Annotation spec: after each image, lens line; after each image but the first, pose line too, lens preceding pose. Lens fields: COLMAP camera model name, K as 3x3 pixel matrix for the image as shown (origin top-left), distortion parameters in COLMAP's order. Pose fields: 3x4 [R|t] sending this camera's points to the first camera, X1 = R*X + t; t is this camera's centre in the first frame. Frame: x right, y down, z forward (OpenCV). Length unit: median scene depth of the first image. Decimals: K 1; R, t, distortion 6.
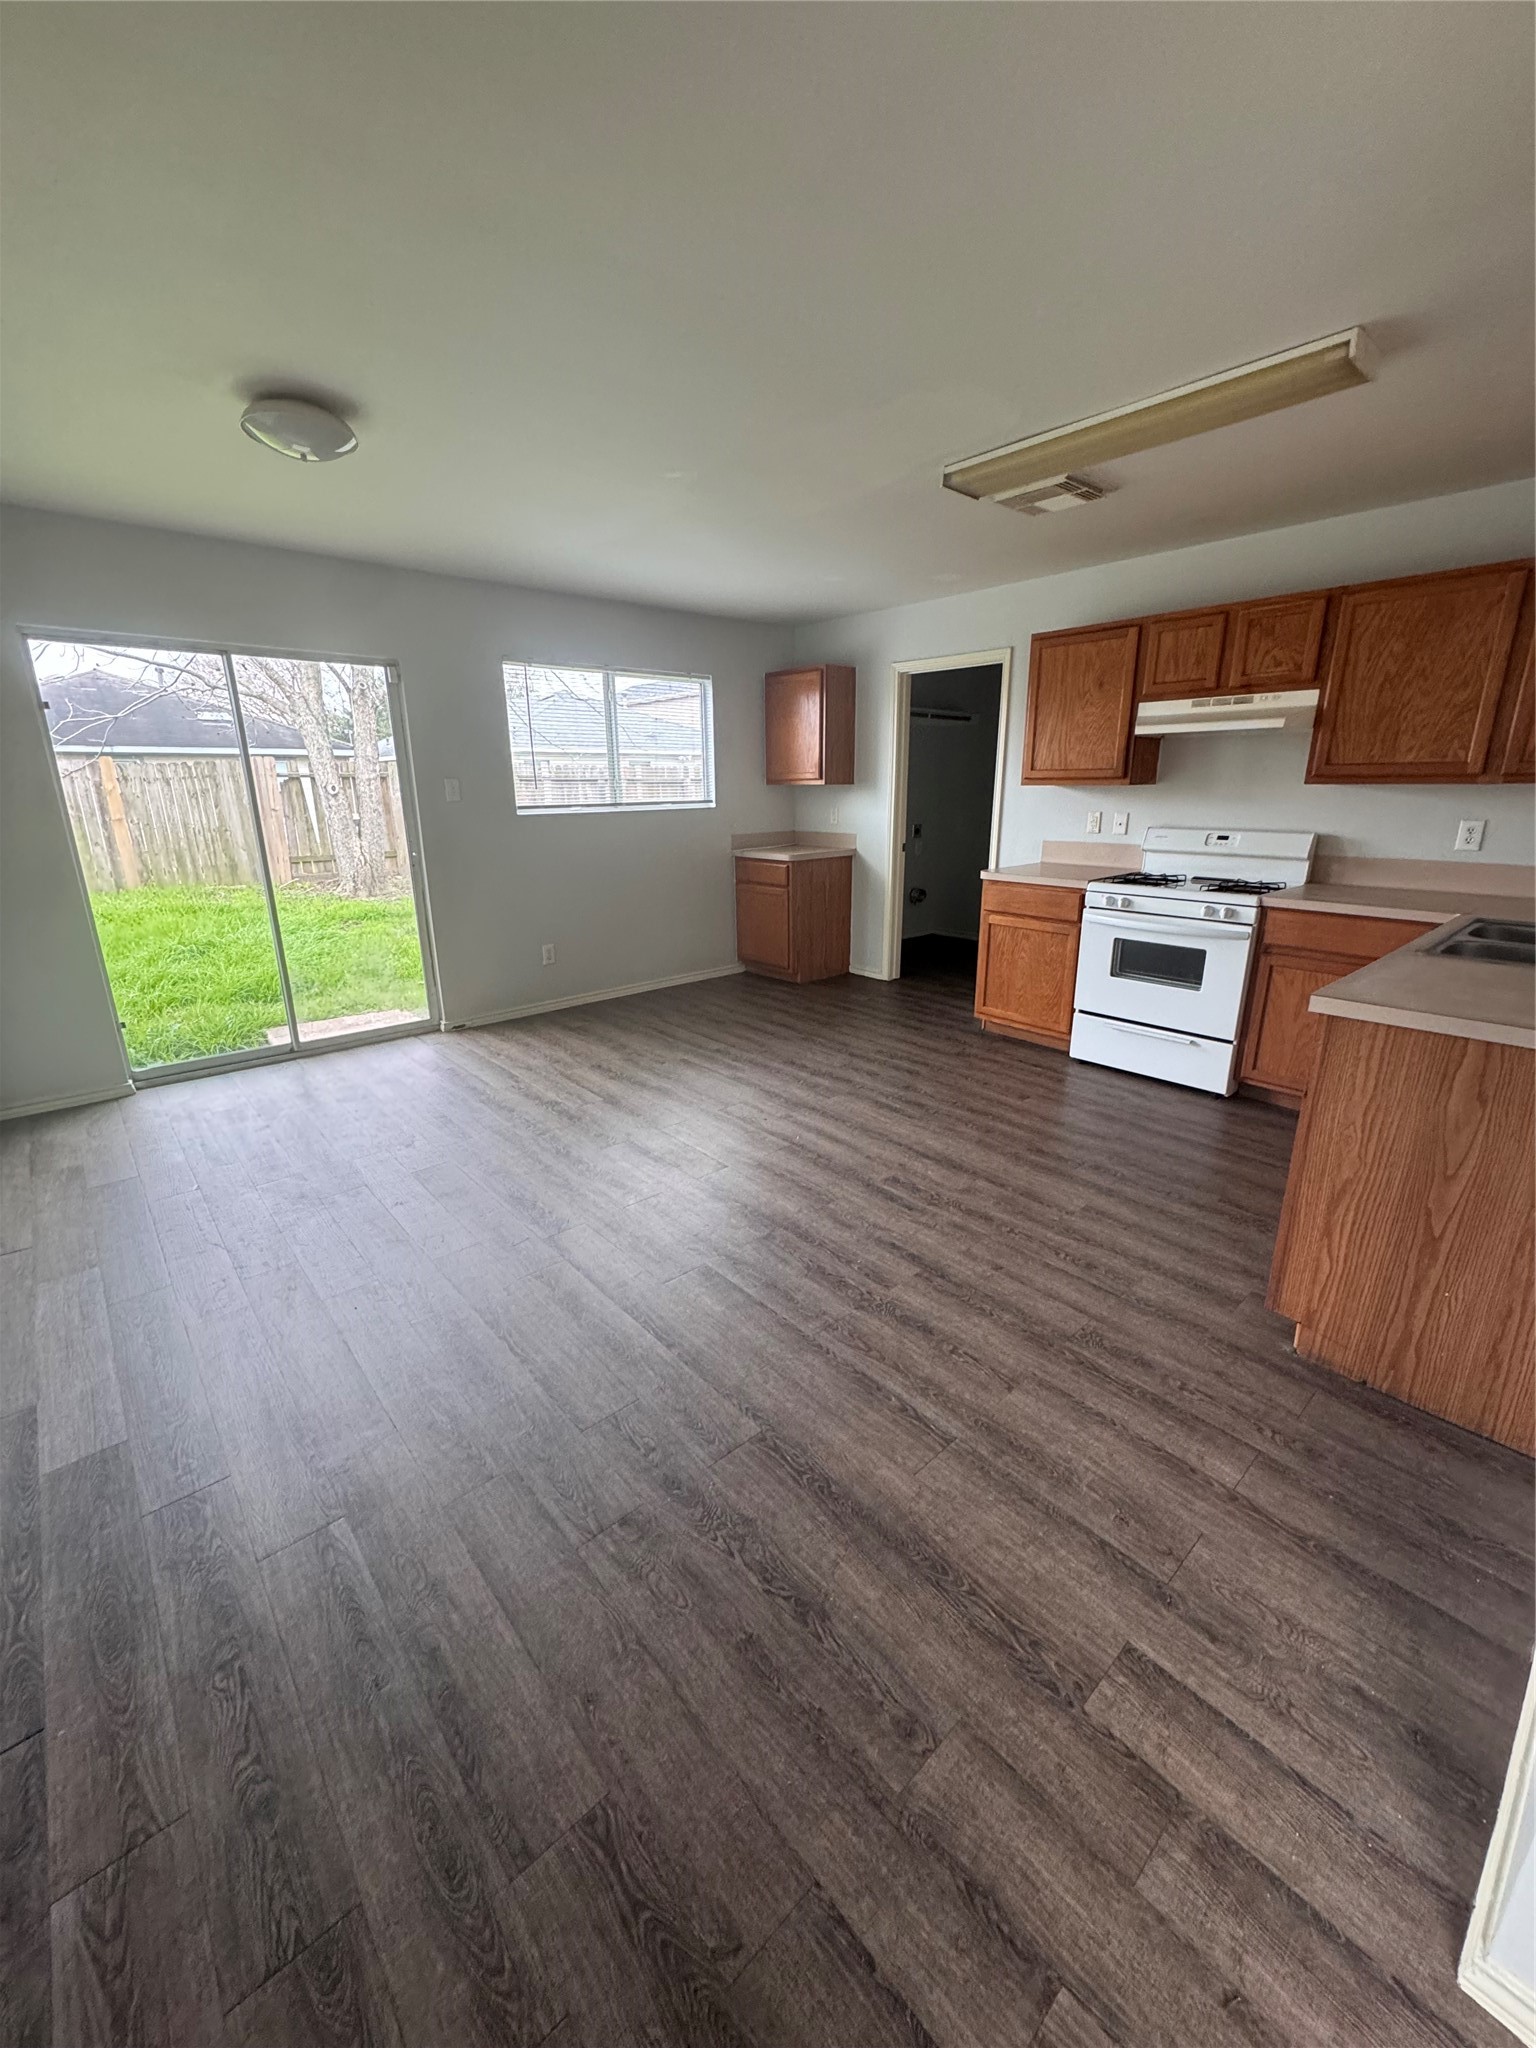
lens RADIAL K [[811.8, 0, 768.5], [0, 811.8, 1019.3], [0, 0, 1]] dist [0.001313, 0.000216]
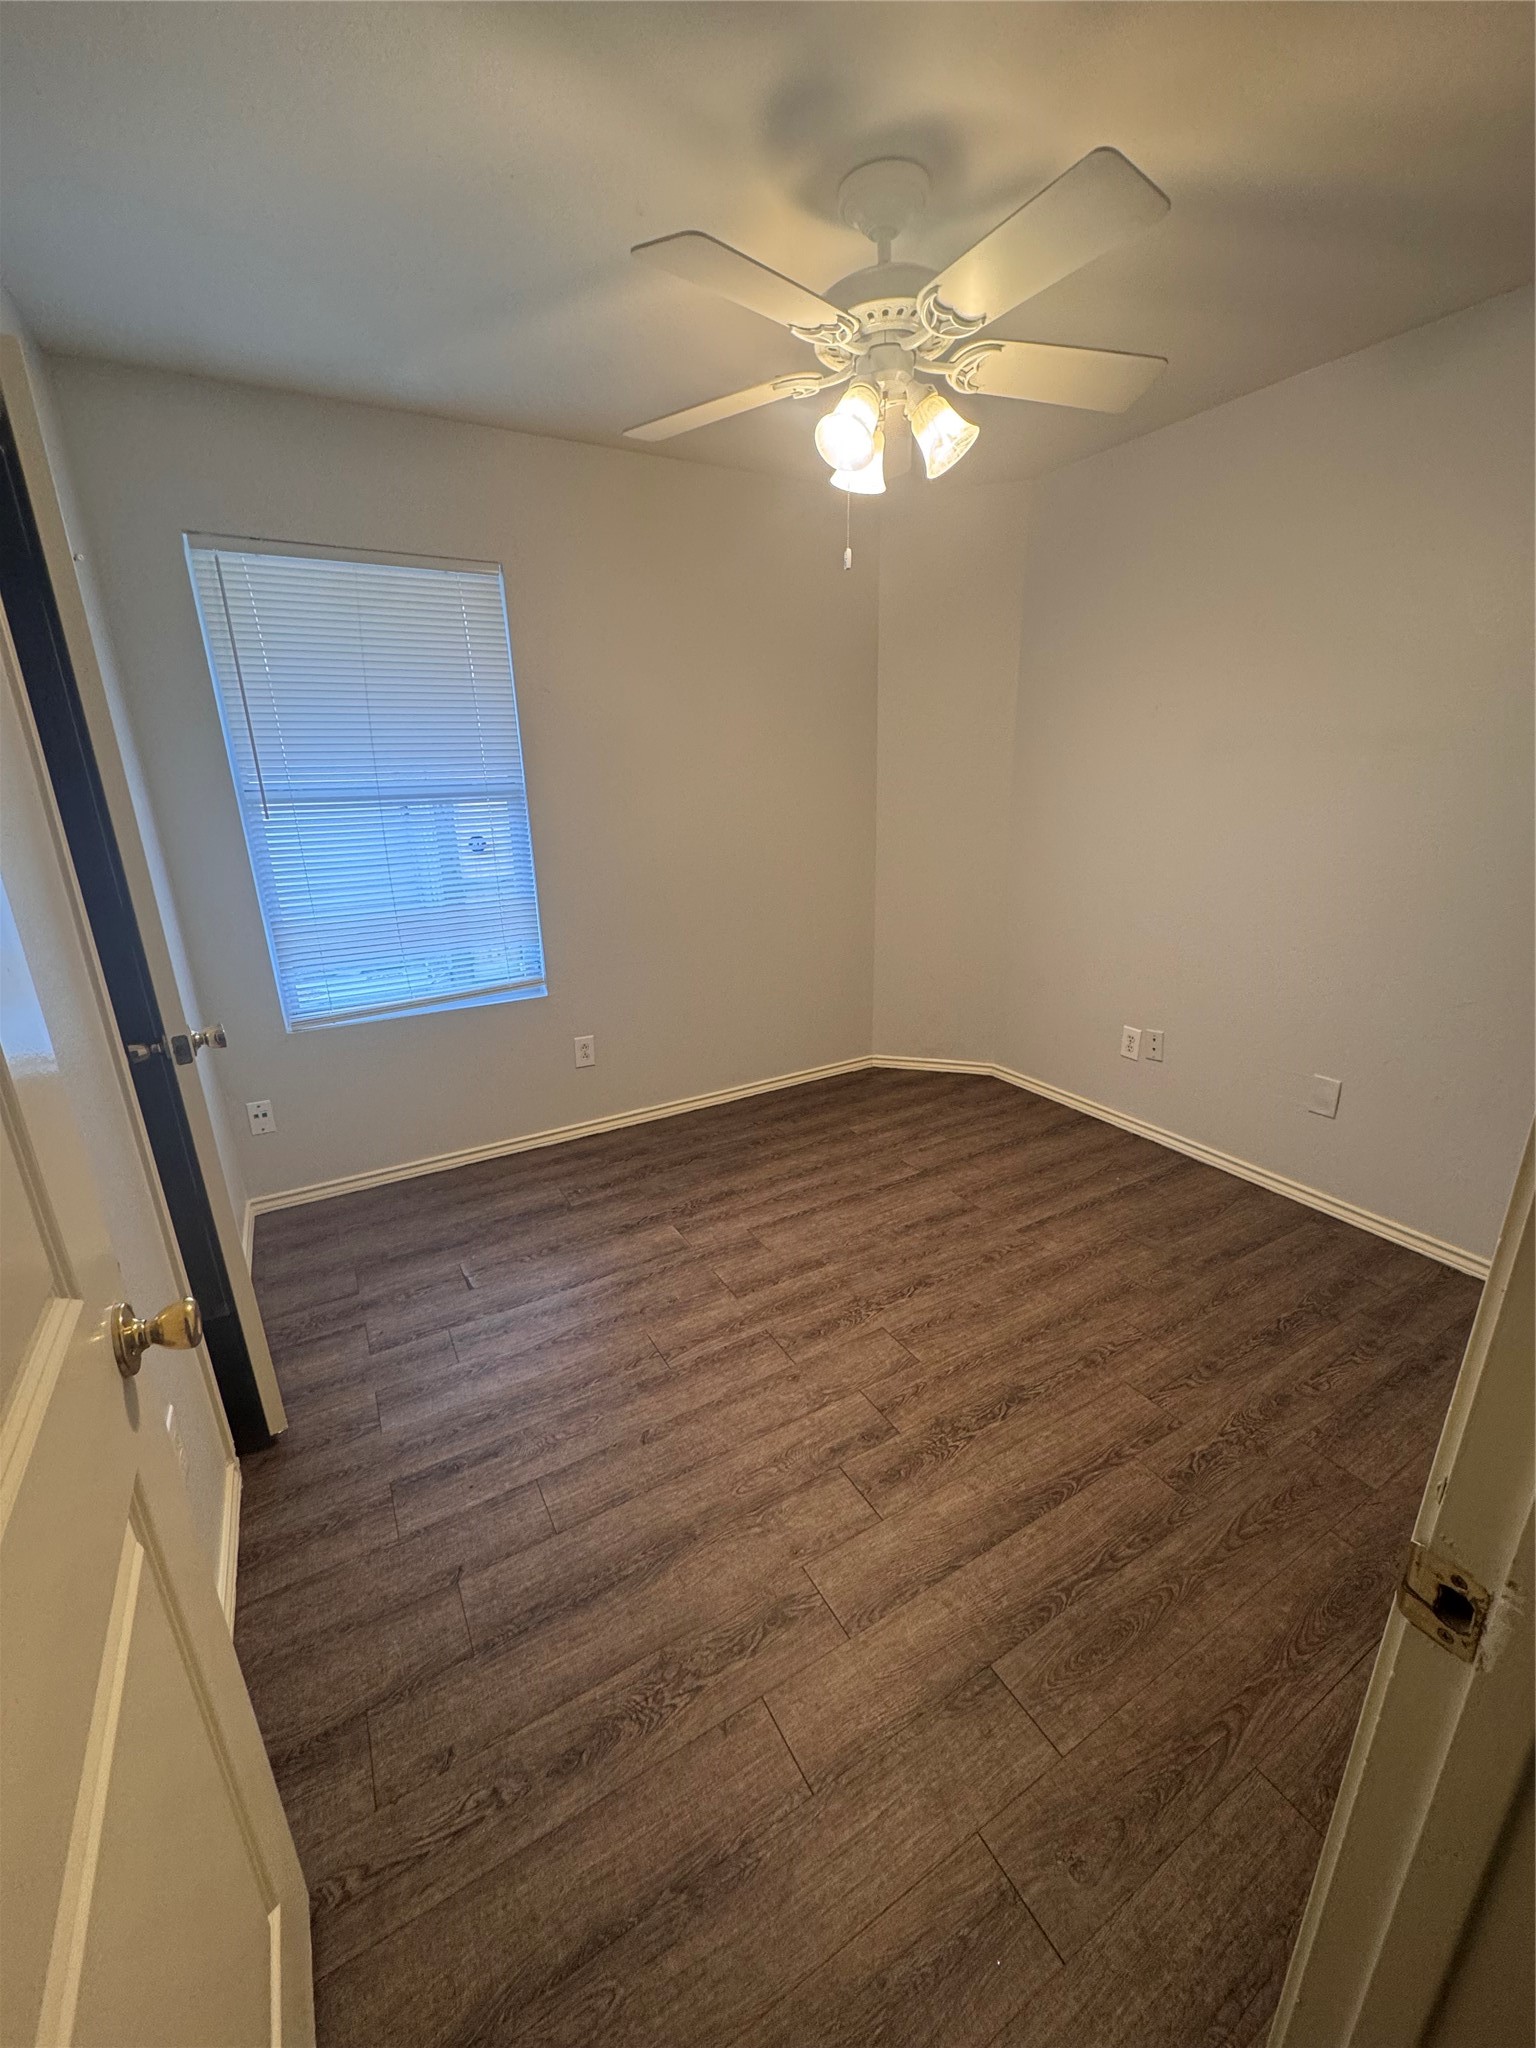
lens RADIAL K [[811.8, 0, 770.6], [0, 811.8, 1022.6], [0, 0, 1]] dist [0.001313, 0.000216]
pose [[0.186813, -0.292797, 0.937748, -0.661248], [0.291173, 0.928164, 0.231799, -0.181861], [-0.938253, 0.229744, 0.258647, 0.568545]]
